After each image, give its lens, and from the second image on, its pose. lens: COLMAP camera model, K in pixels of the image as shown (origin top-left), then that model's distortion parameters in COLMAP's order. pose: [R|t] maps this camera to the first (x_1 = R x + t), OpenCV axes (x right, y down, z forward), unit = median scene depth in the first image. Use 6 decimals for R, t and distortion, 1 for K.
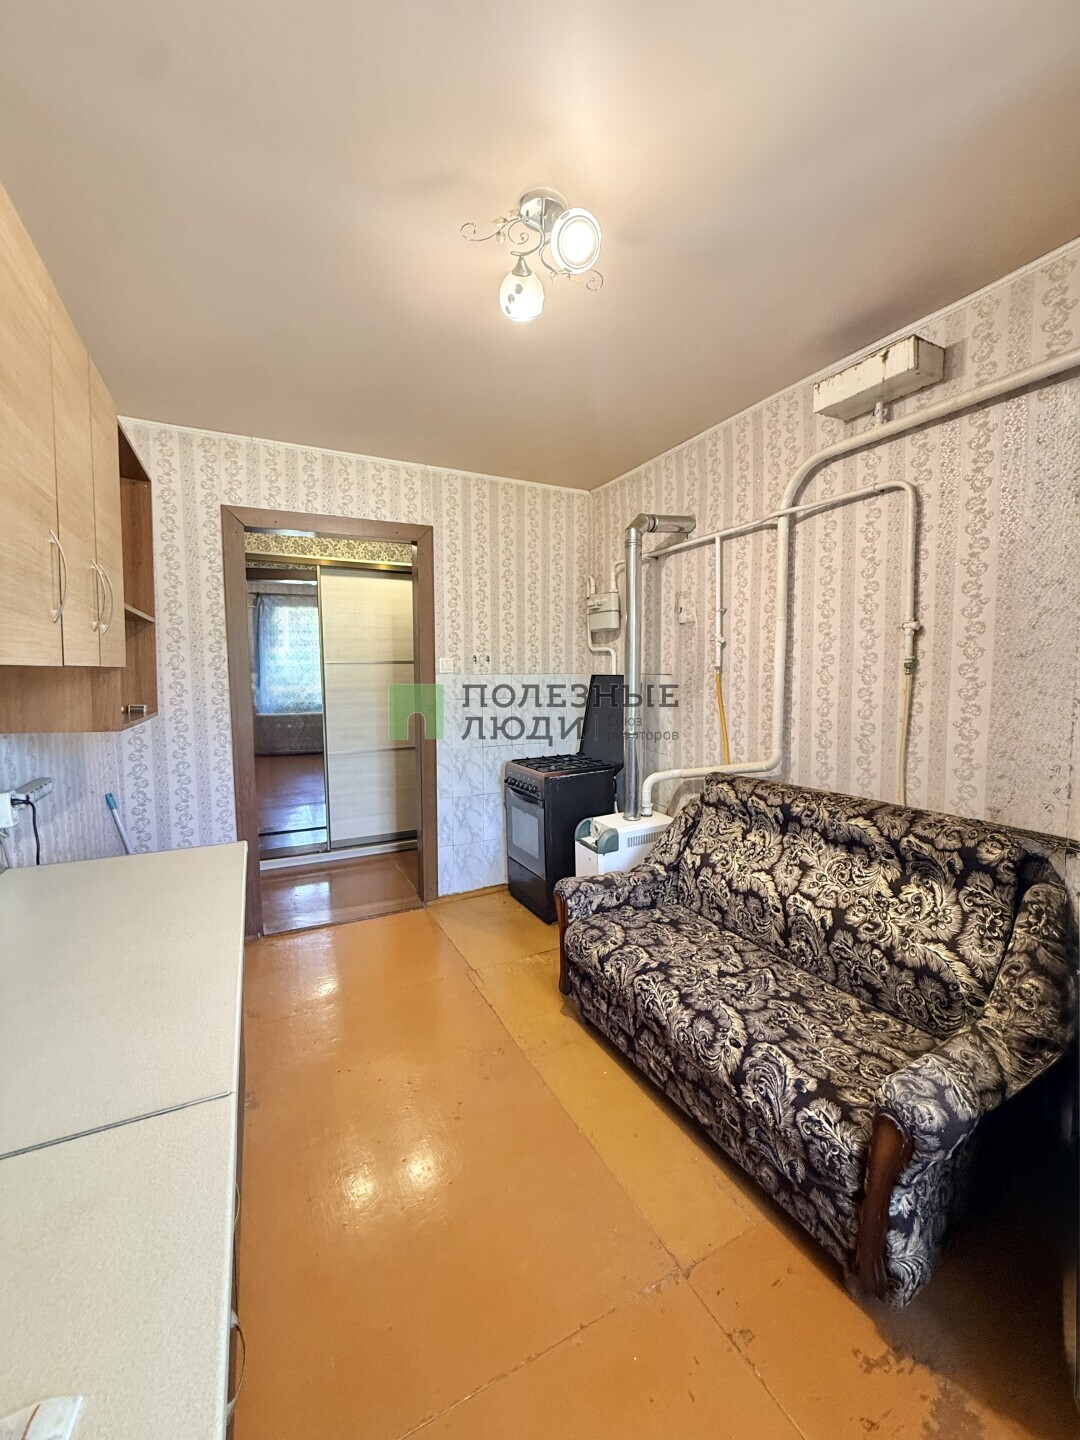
lens RADIAL K [[574.3, 0, 541.2], [0, 574.3, 714.8], [0, 0, 1]] dist [-0.002720, -0.000147]
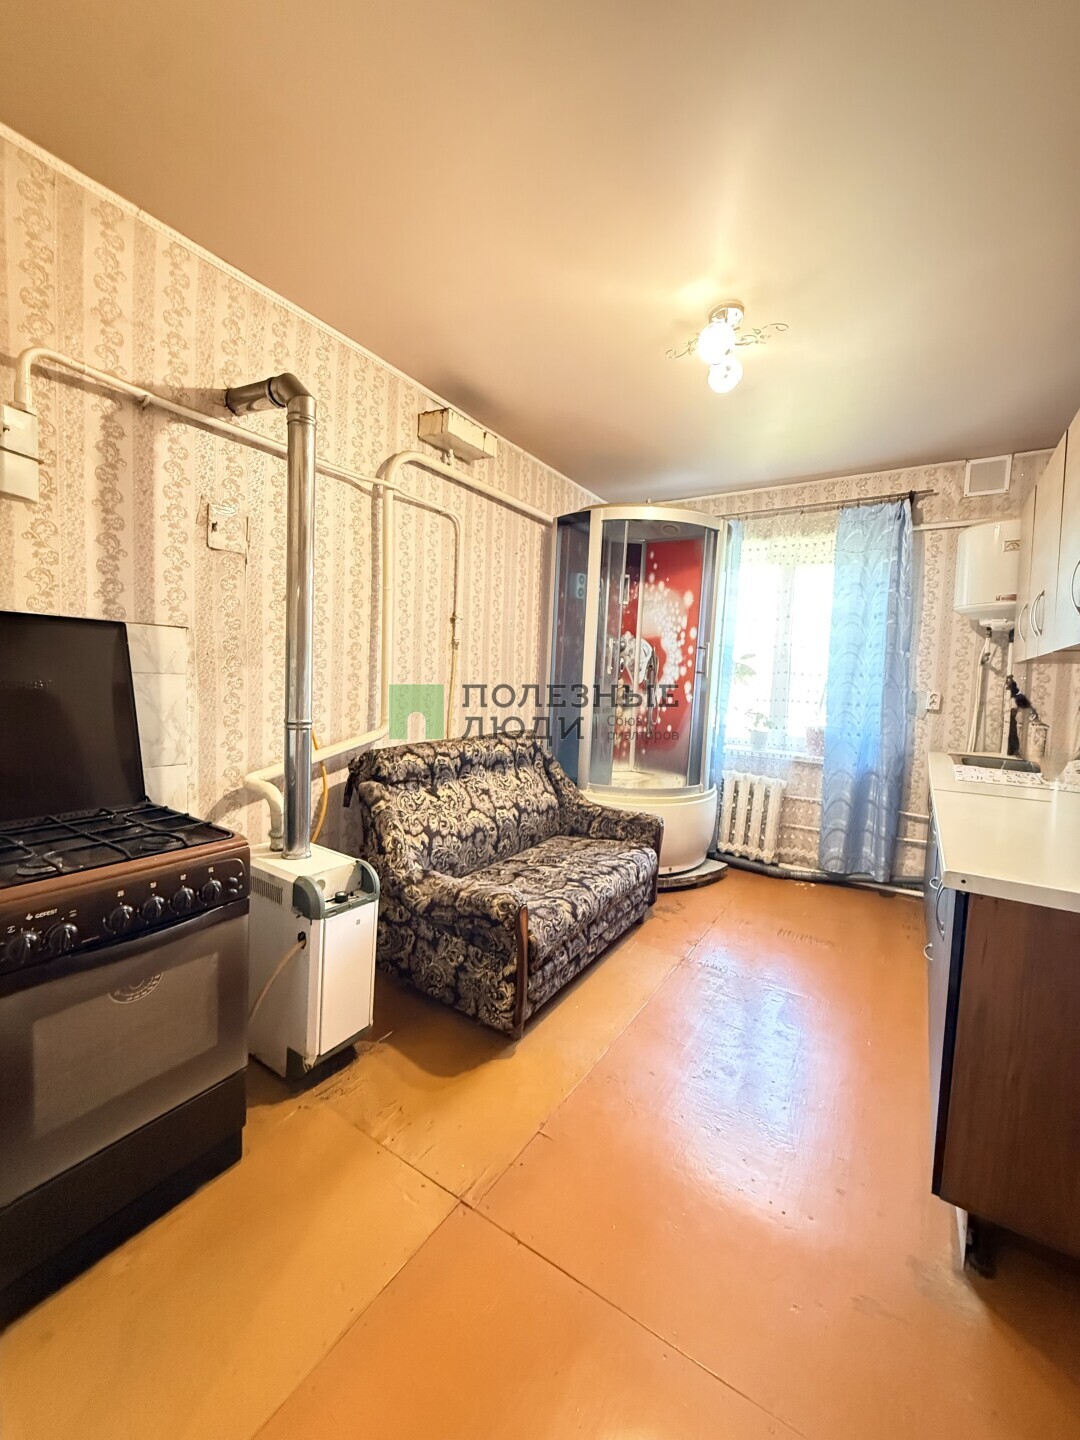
lens RADIAL K [[574.3, 0, 542.2], [0, 574.3, 714.3], [0, 0, 1]] dist [-0.002720, -0.000147]
pose [[-0.506050, -0.074270, 0.859301, -0.712490], [0.028580, 0.994295, 0.102769, -0.047203], [-0.862030, 0.076565, -0.501040, 1.471008]]
